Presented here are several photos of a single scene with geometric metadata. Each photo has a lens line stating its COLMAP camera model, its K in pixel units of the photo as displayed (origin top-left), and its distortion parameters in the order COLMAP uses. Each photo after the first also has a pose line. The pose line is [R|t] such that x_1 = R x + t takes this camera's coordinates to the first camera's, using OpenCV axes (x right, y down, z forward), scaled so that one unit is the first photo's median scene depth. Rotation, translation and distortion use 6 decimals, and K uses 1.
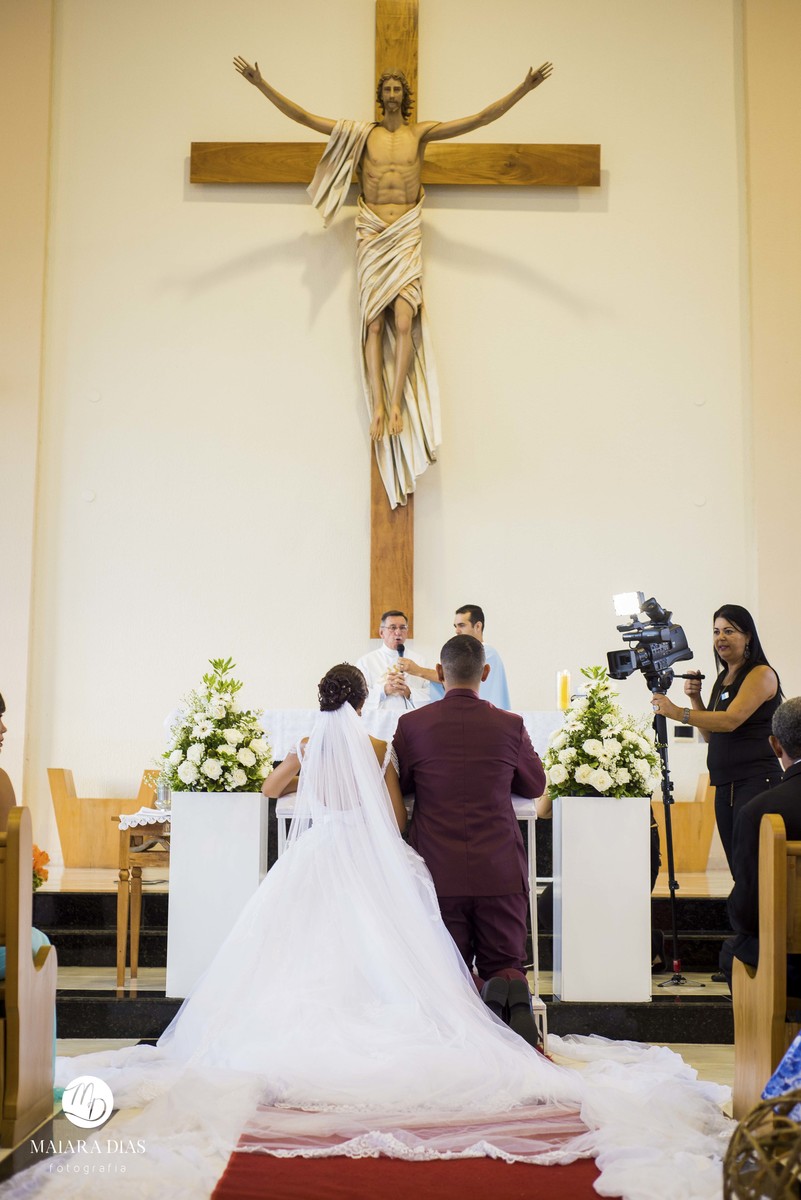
lens RADIAL K [[1860.8, 0, 430.2], [0, 1860.8, 584.7], [0, 0, 1]] dist [-0.173468, 0.000000]
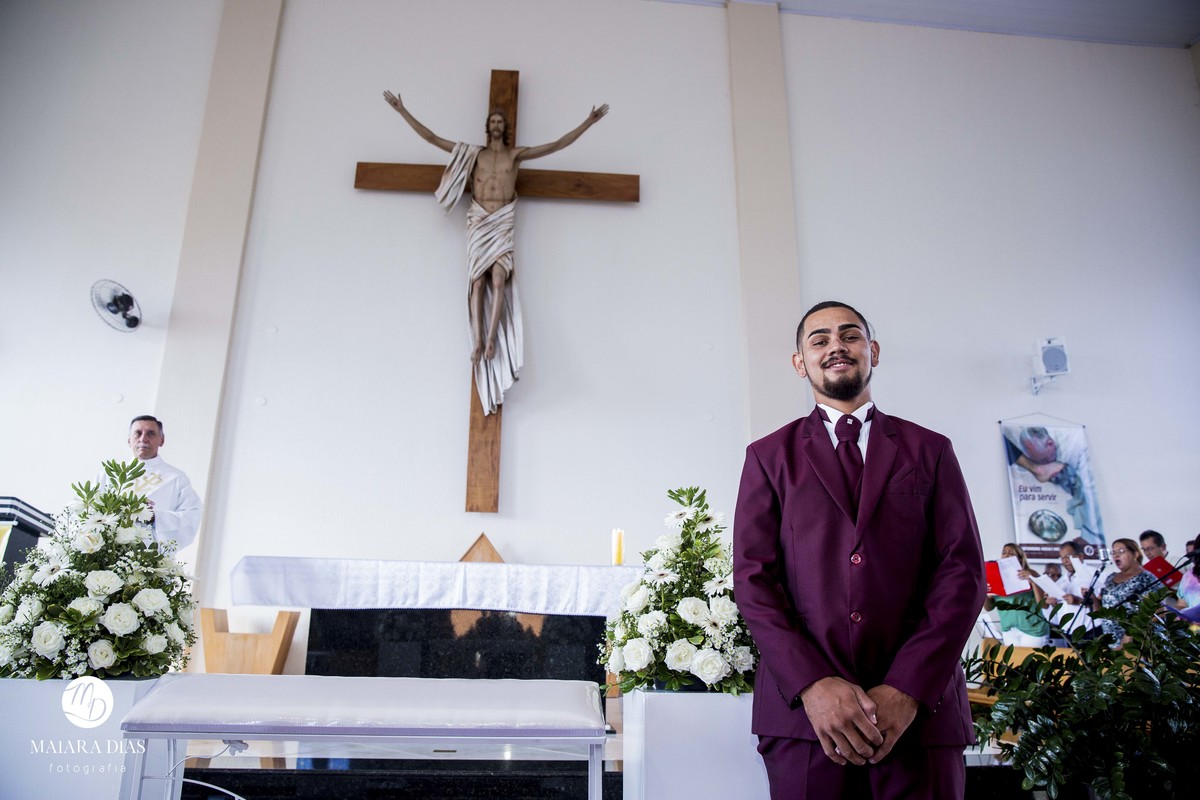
lens RADIAL K [[840.0, 0, 599.8], [0, 840.0, 396.9], [0, 0, 1]] dist [-0.080205, 0.029311]
pose [[0.997098, 0.025964, 0.071566, 0.034010], [-0.015693, 0.989955, -0.140511, 0.055841], [-0.074495, 0.138980, 0.987489, 0.708651]]
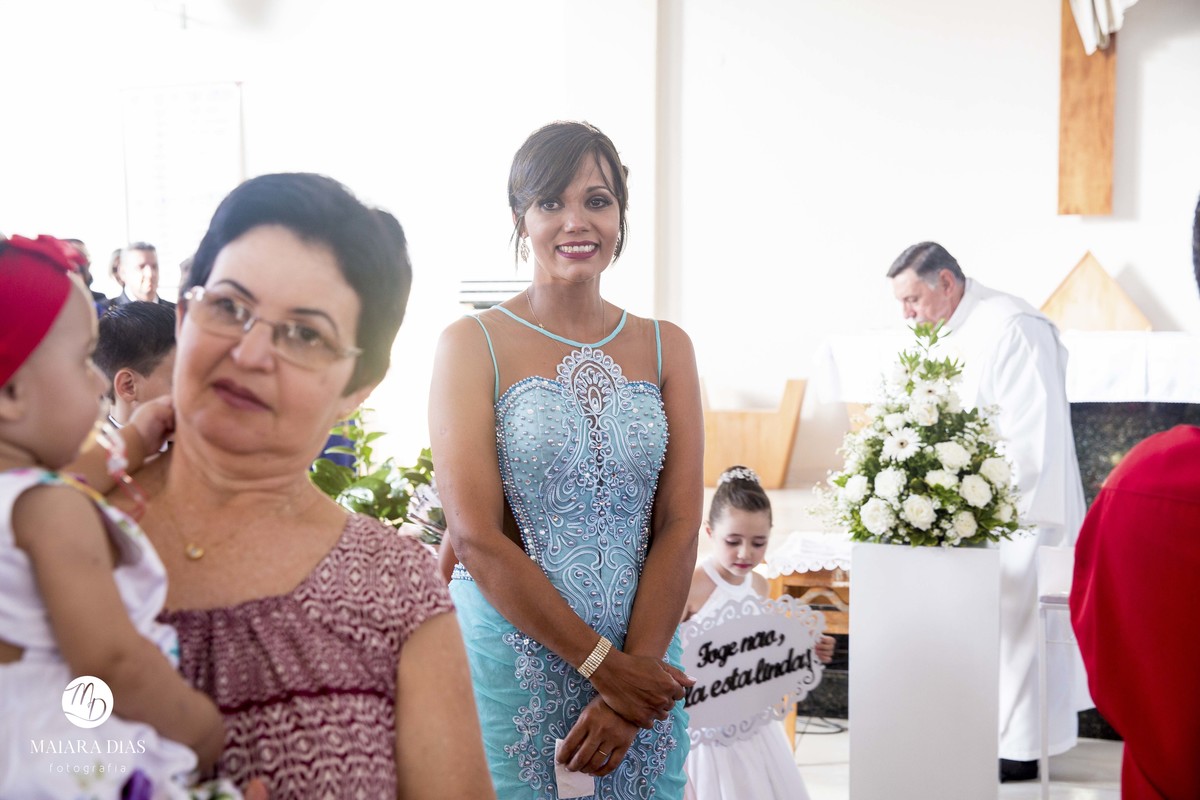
lens RADIAL K [[1540.0, 0, 605.7], [0, 1540.0, 395.0], [0, 0, 1]] dist [0.125801, 0.000000]
pose [[0.965600, 0.005872, -0.259965, -0.083114], [0.037681, 0.986032, 0.162235, -0.023787], [0.257287, -0.166450, 0.951892, 0.487164]]
